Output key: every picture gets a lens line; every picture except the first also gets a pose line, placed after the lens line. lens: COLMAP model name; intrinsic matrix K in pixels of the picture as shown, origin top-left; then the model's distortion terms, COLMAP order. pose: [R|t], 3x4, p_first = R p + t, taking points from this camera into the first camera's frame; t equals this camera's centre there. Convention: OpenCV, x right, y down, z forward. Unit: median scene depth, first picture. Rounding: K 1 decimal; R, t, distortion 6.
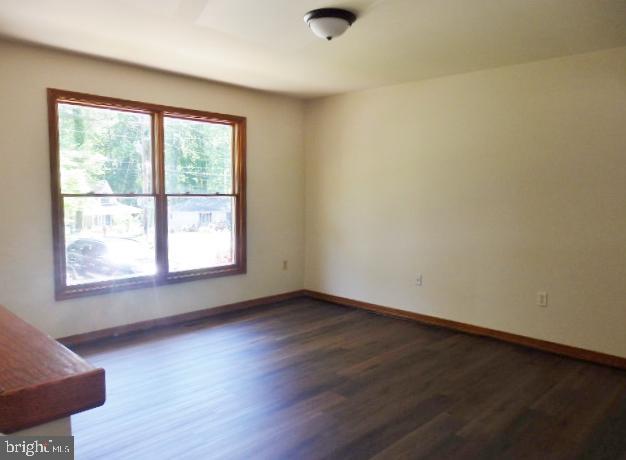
lens RADIAL K [[475.4, 0, 313.0], [0, 475.4, 221.6], [0, 0, 1]] dist [0.037676, 0.000571]
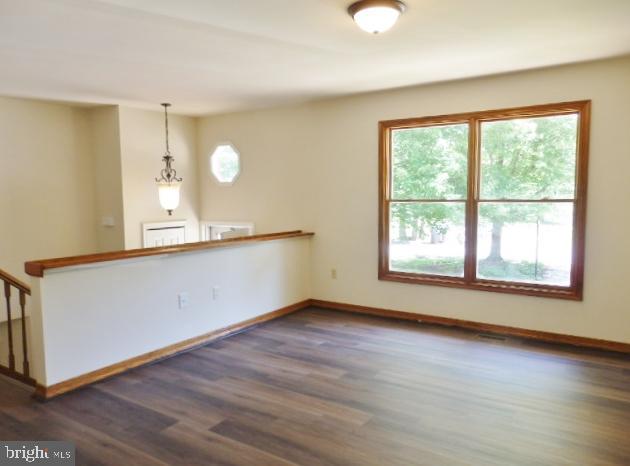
lens RADIAL K [[468.8, 0, 315.1], [0, 468.8, 238.4], [0, 0, 1]] dist [0.000292, 0.001742]
pose [[0.188996, 0.084133, -0.978367, 0.548568], [-0.051573, 0.995798, 0.075669, -0.031164], [0.980623, 0.036156, 0.192540, 0.440506]]
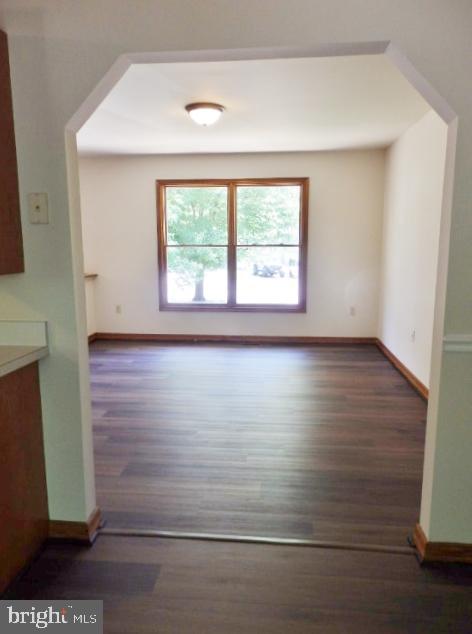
lens RADIAL K [[471.8, 0, 235.6], [0, 471.8, 314.5], [0, 0, 1]] dist [0.000292, 0.001742]
pose [[0.627933, 0.112124, -0.770148, 0.679771], [-0.043520, 0.993078, 0.109096, -0.007144], [0.777049, -0.034988, 0.628467, 0.142766]]
